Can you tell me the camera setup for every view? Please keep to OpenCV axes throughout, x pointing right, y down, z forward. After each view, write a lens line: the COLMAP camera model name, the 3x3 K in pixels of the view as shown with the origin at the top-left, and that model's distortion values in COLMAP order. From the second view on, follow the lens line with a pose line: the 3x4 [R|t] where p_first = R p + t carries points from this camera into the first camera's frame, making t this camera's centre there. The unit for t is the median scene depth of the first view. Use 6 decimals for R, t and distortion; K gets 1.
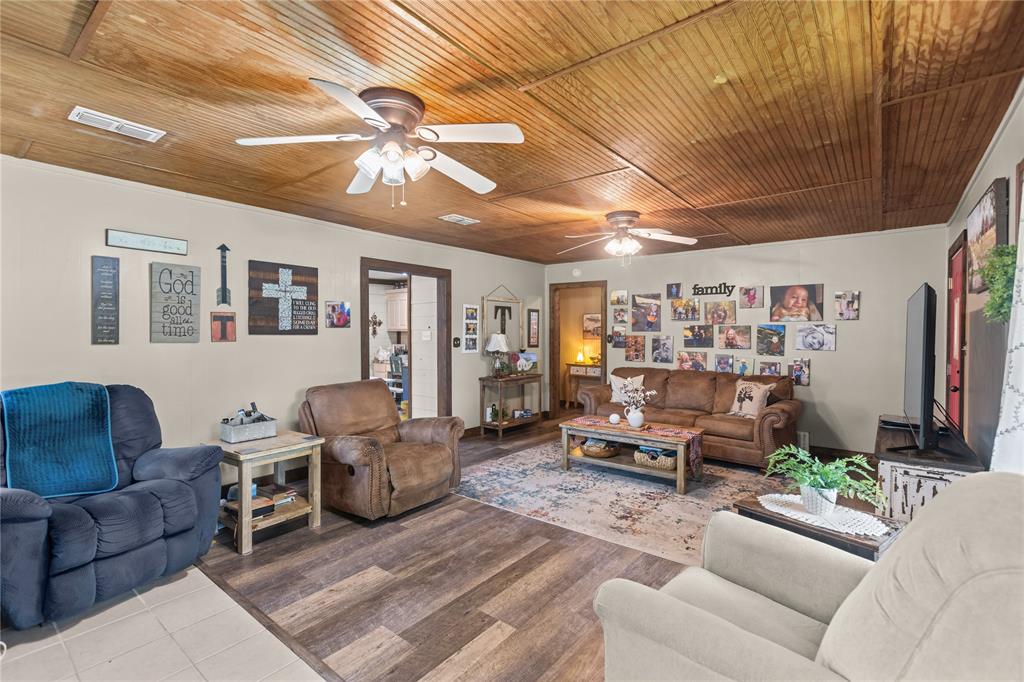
lens RADIAL K [[469.4, 0, 511.1], [0, 469.4, 339.5], [0, 0, 1]] dist [0.002404, -0.000171]
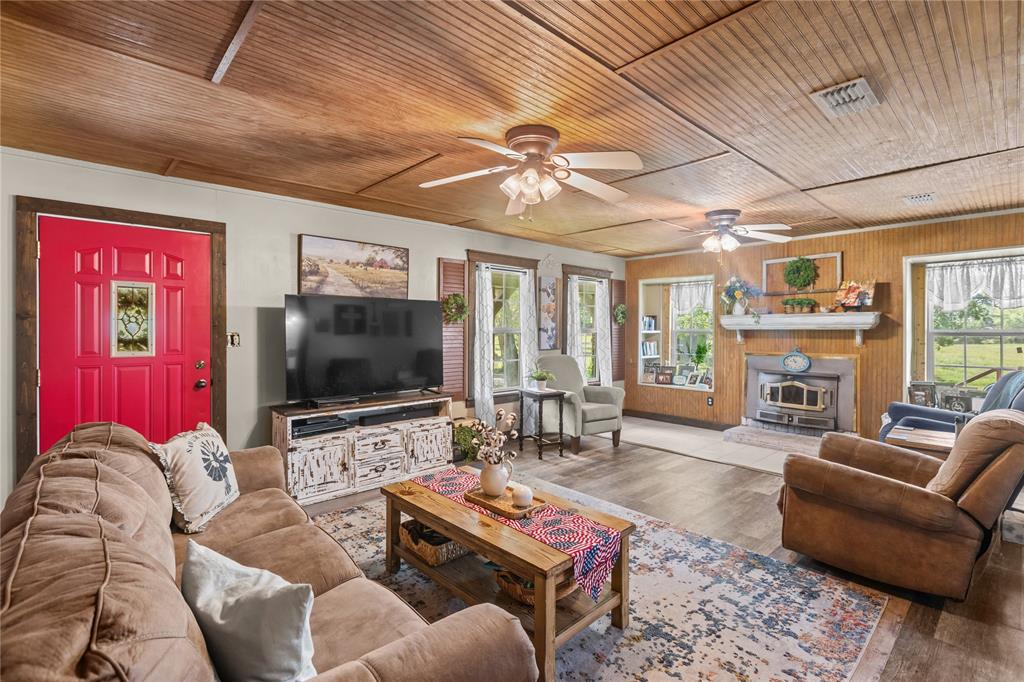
lens RADIAL K [[469.4, 0, 513.1], [0, 469.4, 335.8], [0, 0, 1]] dist [0.002404, -0.000171]
pose [[-0.989097, -0.007940, 0.147050, 0.162625], [-0.005178, 0.999803, 0.019157, -0.013832], [-0.147173, 0.018187, -0.988943, 1.539613]]
